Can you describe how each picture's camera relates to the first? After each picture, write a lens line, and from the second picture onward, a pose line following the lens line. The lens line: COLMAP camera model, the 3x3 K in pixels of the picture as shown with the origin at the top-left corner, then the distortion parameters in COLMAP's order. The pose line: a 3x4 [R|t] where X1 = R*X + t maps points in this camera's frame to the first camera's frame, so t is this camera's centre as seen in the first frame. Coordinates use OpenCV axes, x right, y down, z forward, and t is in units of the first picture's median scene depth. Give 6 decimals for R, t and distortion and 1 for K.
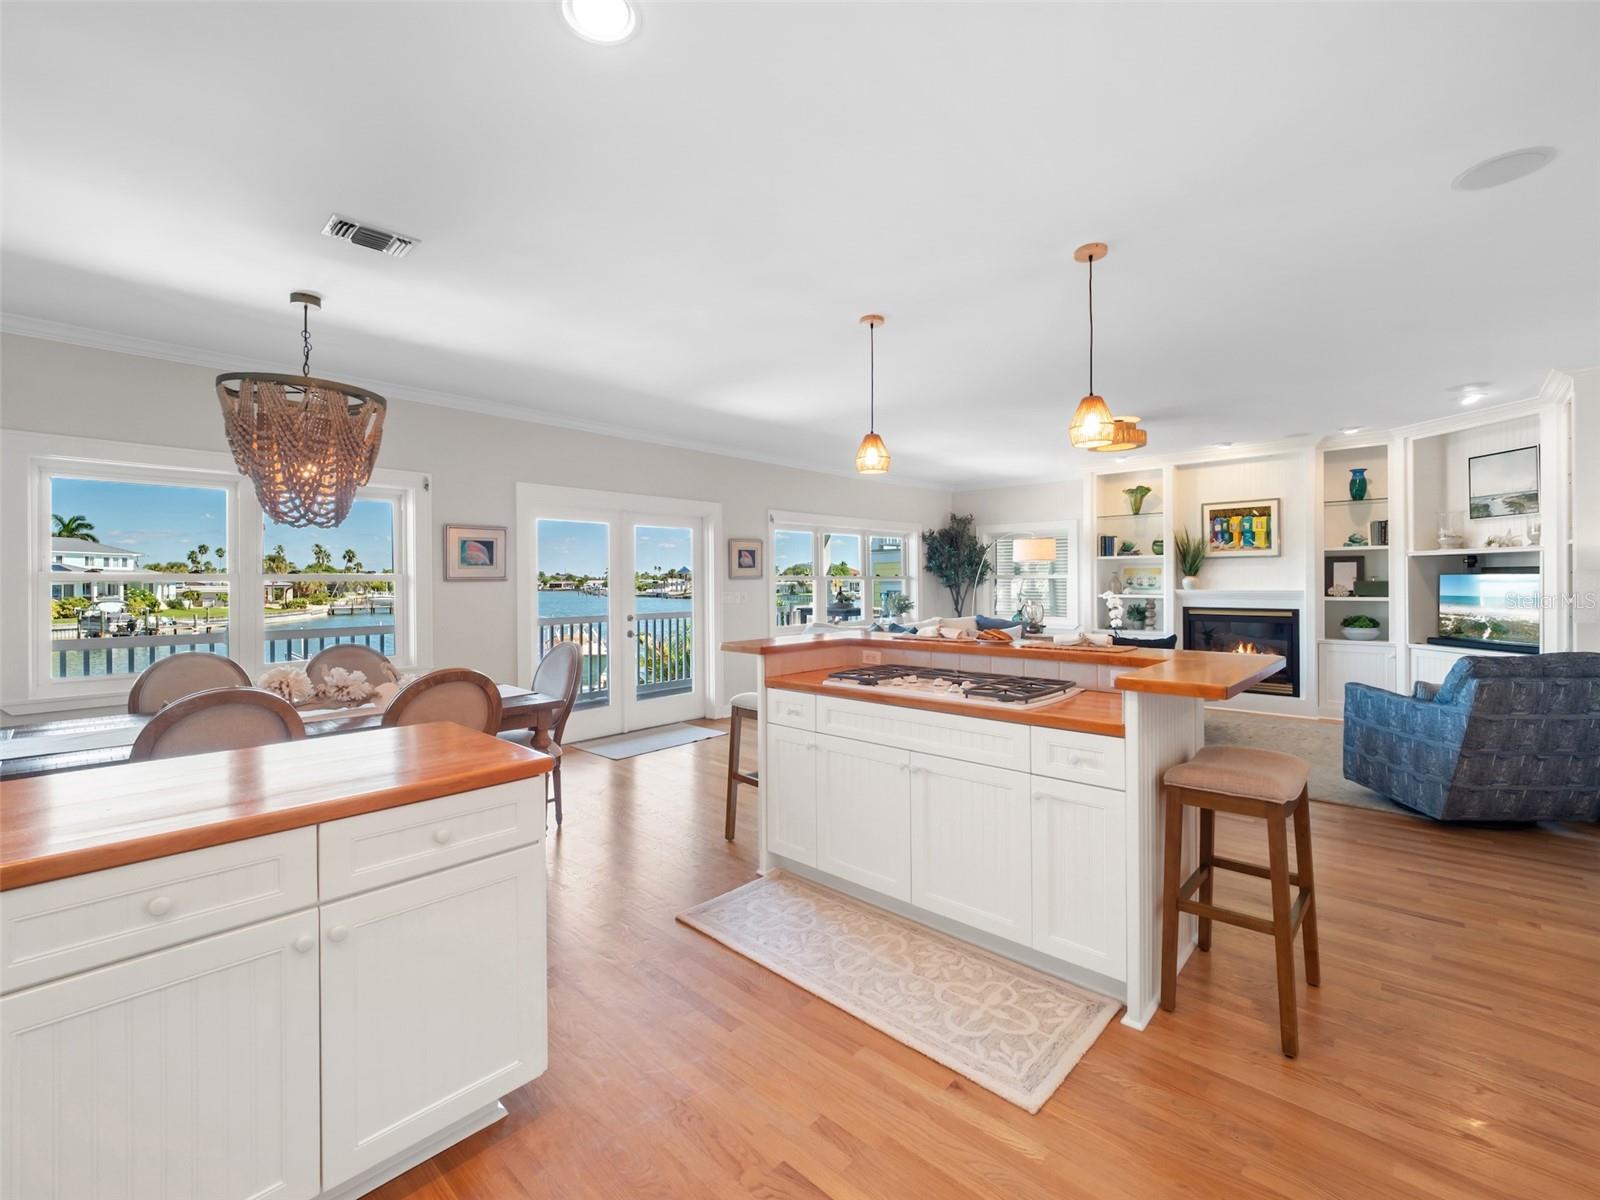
lens RADIAL K [[692.1, 0, 794.8], [0, 692.1, 584.3], [0, 0, 1]] dist [-0.002418, 0.000424]
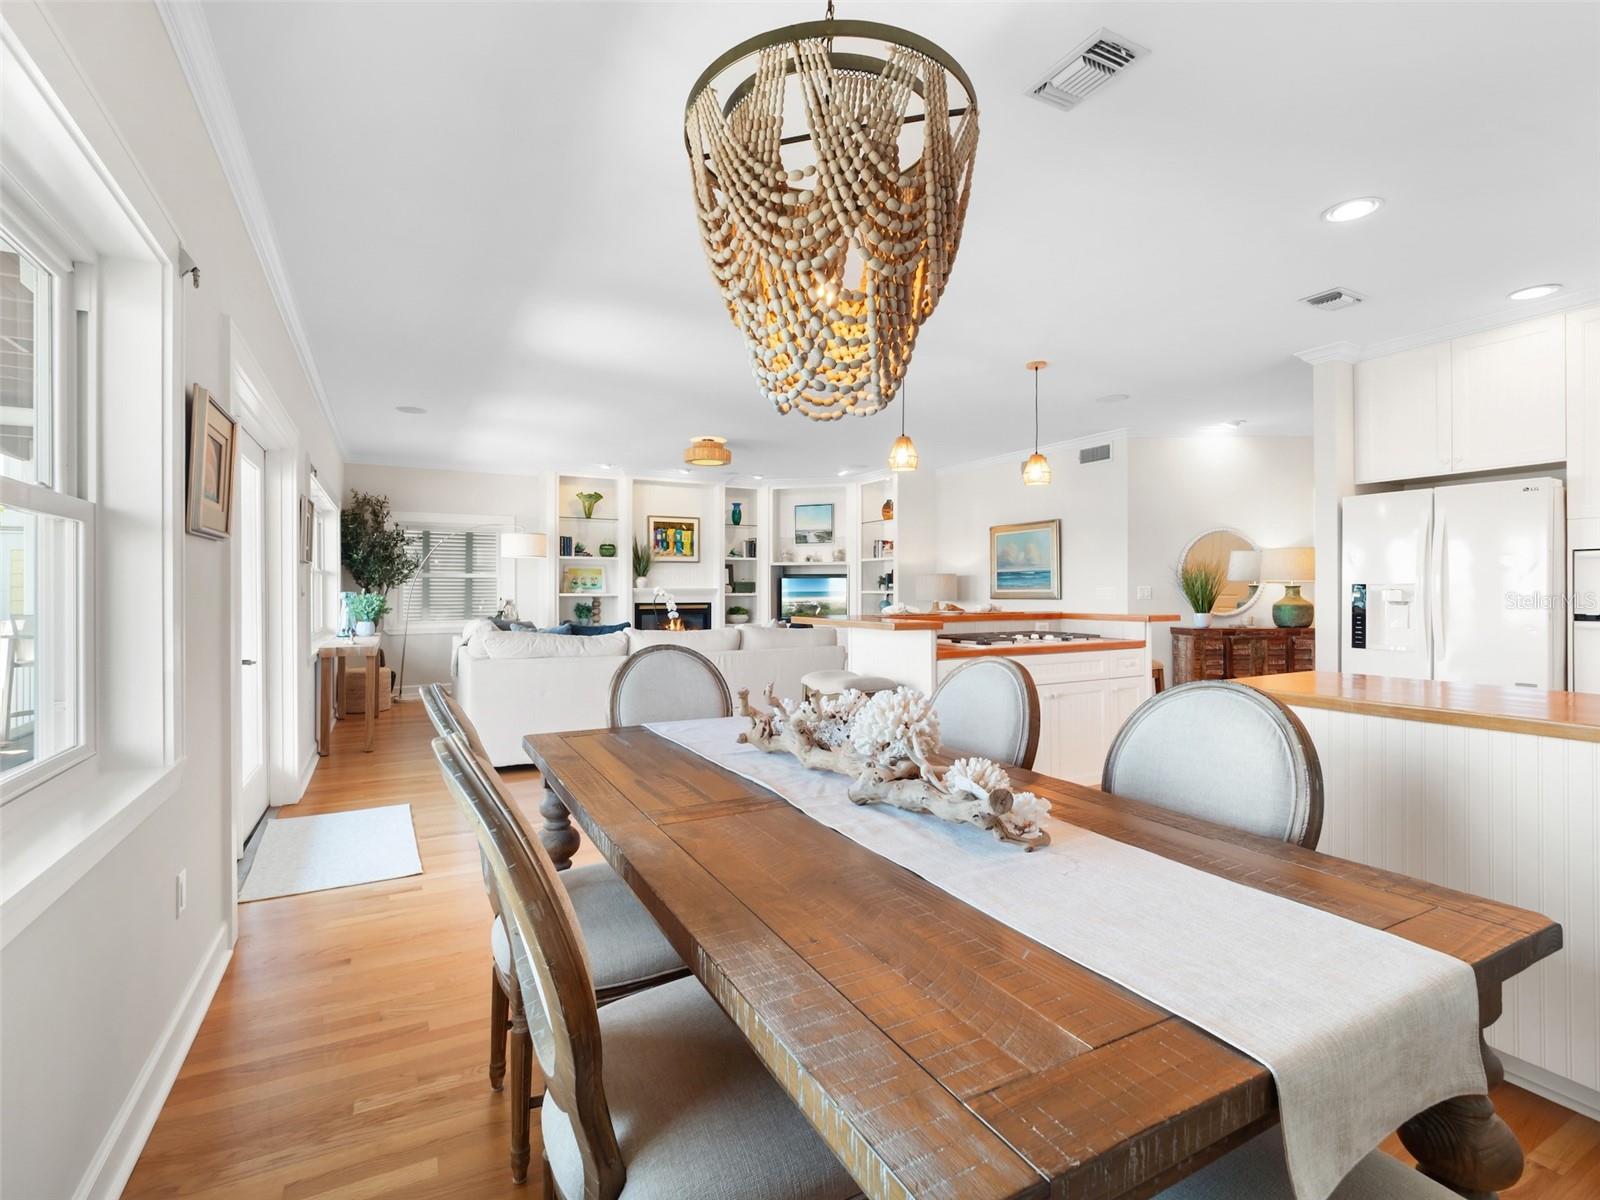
lens RADIAL K [[737.3, 0, 788.7], [0, 737.3, 592.5], [0, 0, 1]] dist [0.000205, -0.000105]
pose [[0.320951, 0.002401, 0.947093, -0.569928], [0.004536, 0.999981, -0.004072, 0.023017], [-0.947085, 0.005603, 0.320934, 0.401503]]
